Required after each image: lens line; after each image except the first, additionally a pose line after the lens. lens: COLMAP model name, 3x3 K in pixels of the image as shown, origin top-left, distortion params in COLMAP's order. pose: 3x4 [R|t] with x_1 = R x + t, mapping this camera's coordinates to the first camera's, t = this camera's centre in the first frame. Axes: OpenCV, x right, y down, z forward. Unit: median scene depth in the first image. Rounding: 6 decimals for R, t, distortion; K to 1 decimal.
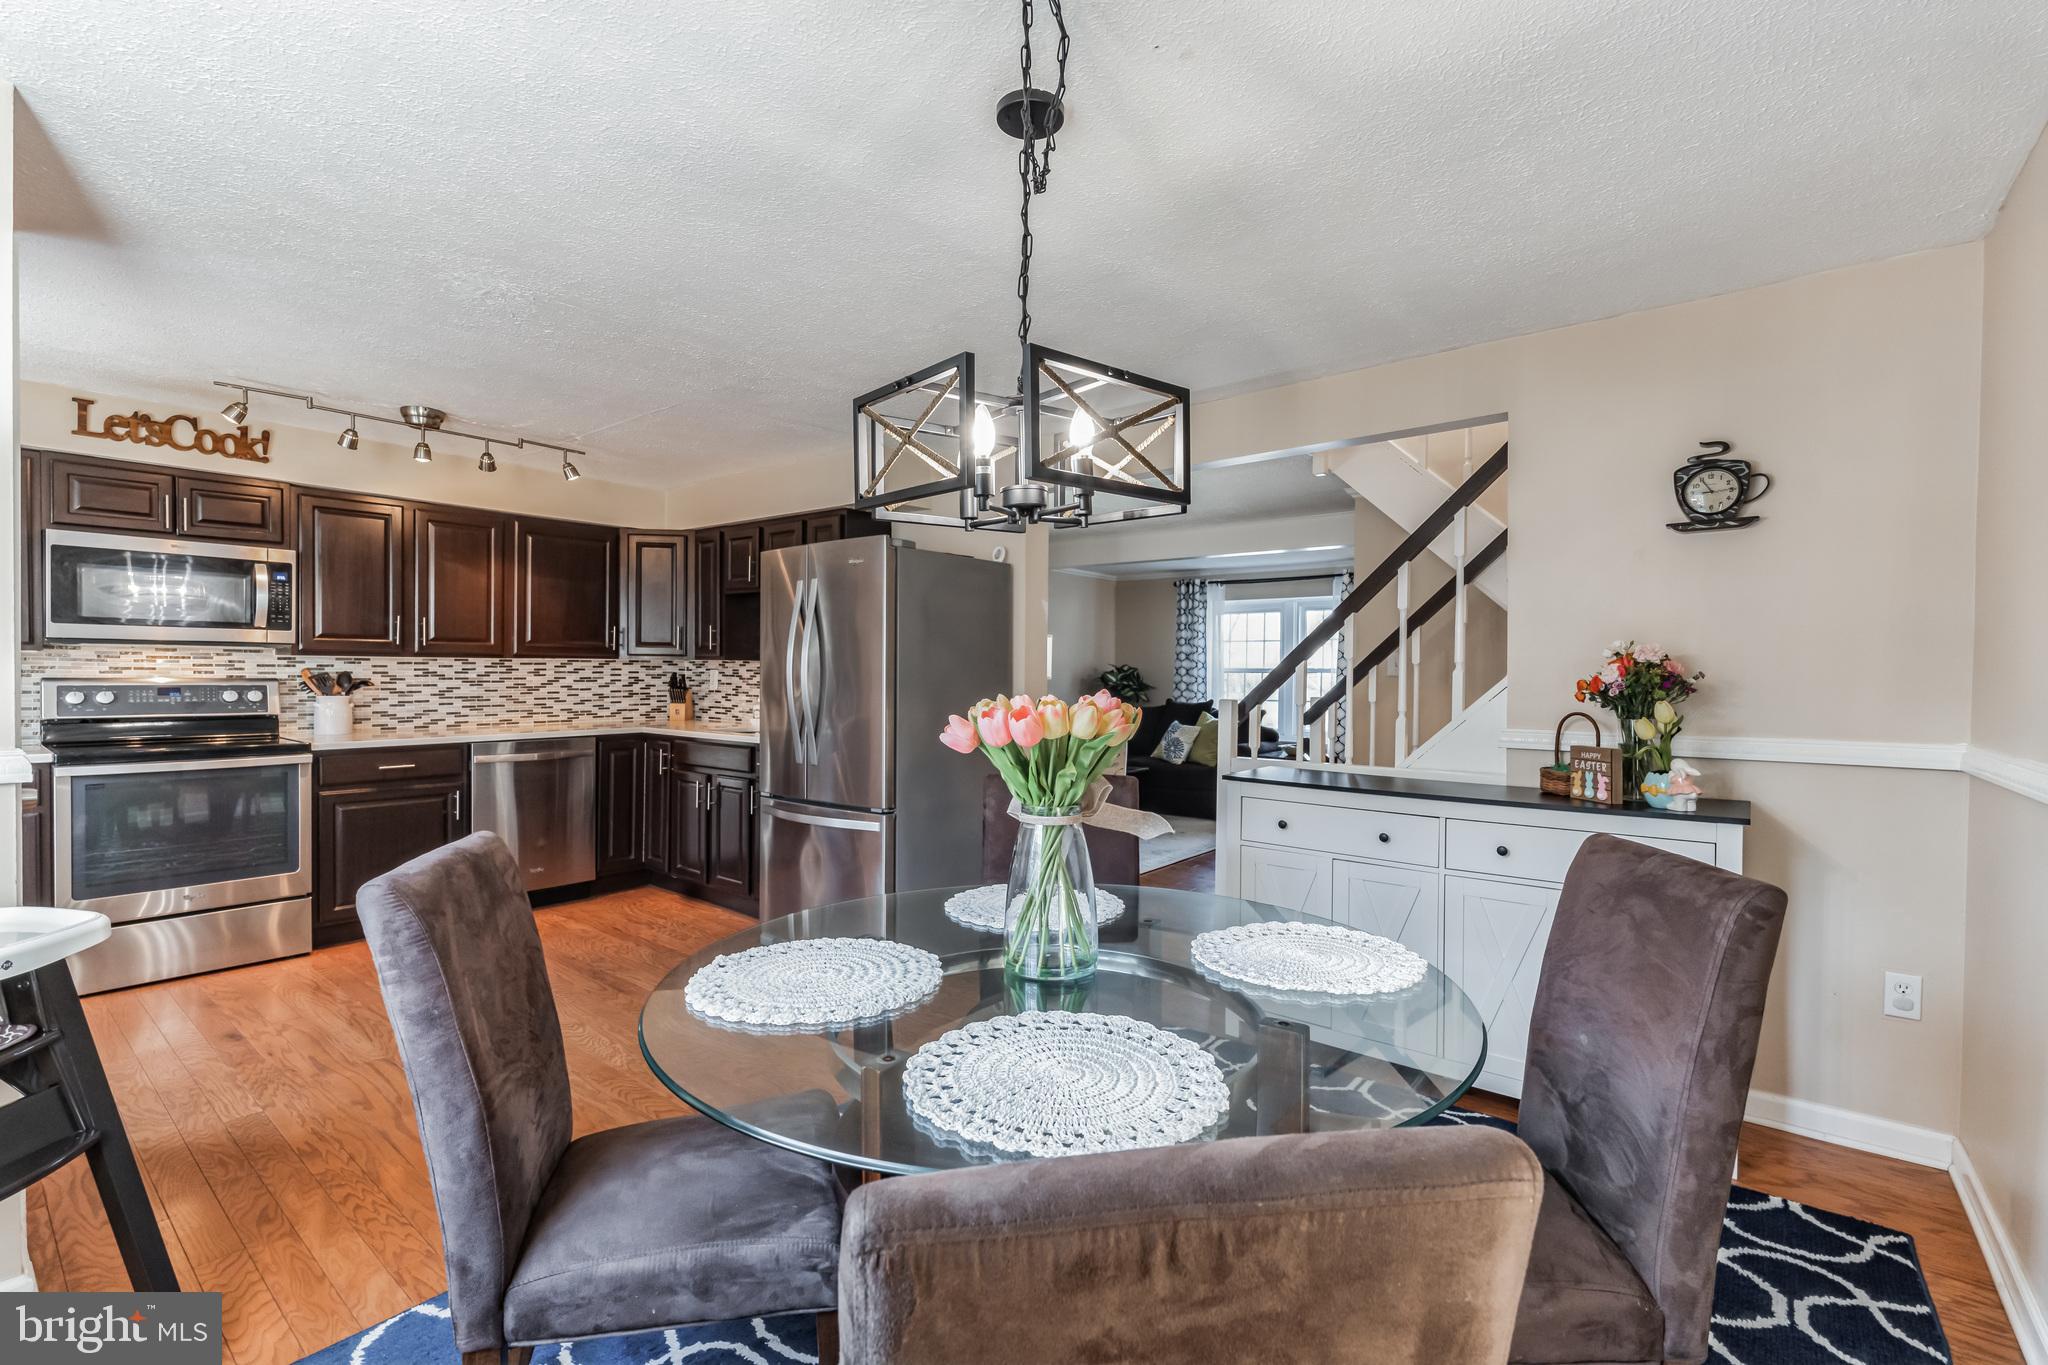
lens RADIAL K [[896.4, 0, 1024.0], [0, 896.4, 682.5], [0, 0, 1]] dist [-0.006417, 0.000287]
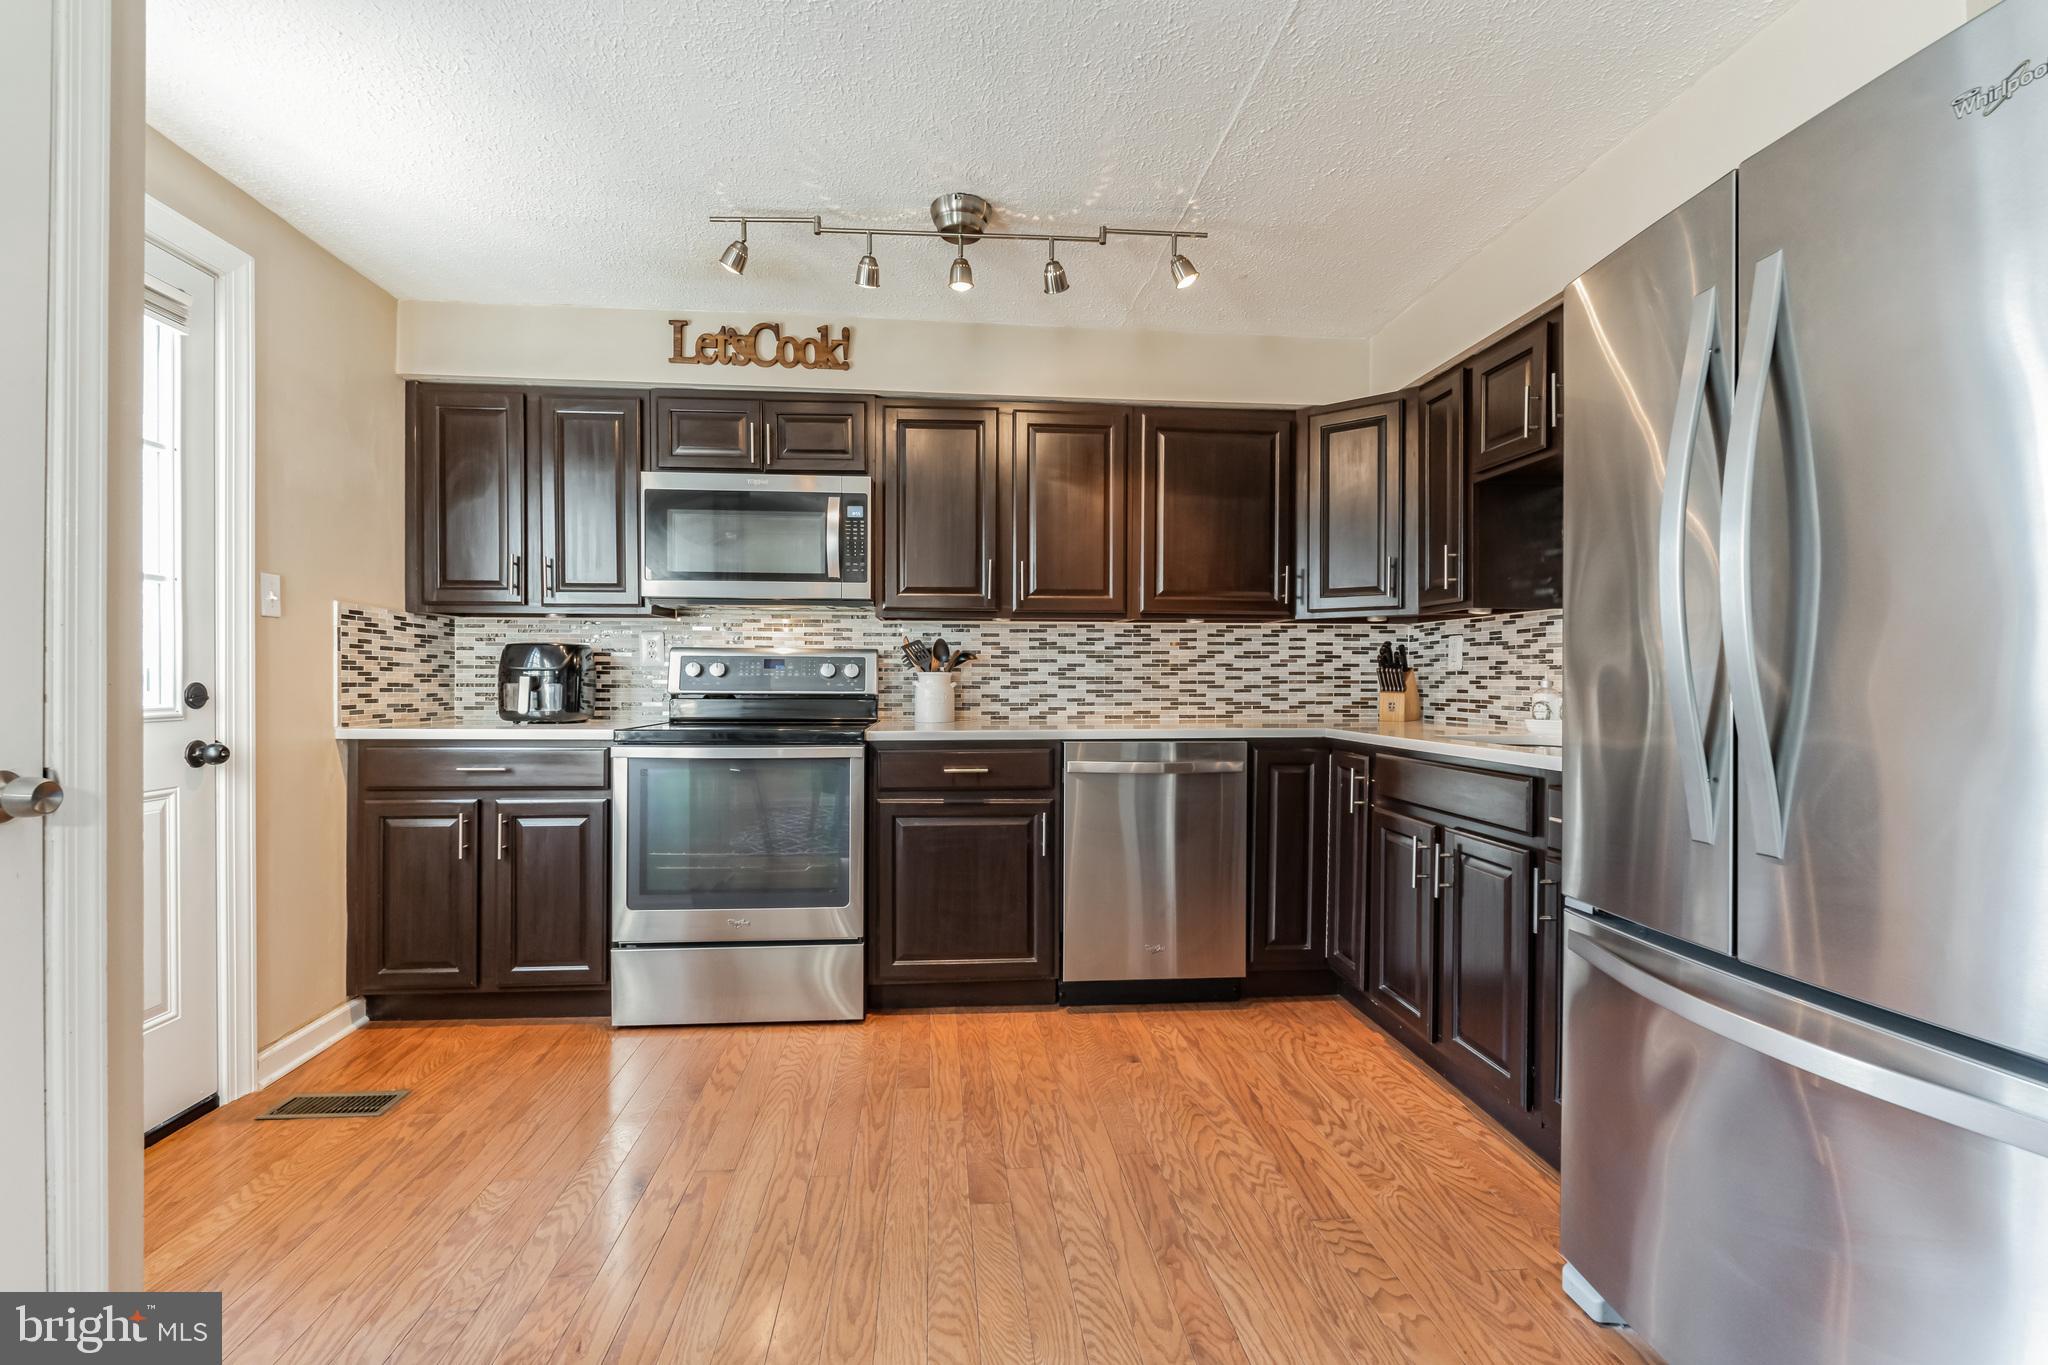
lens RADIAL K [[896.4, 0, 1024.0], [0, 896.4, 682.5], [0, 0, 1]] dist [-0.006417, 0.000287]
pose [[0.700233, -0.004359, -0.713901, -0.153468], [-0.006407, 0.999903, -0.012390, 0.030250], [0.713886, 0.013250, 0.700137, 0.473555]]
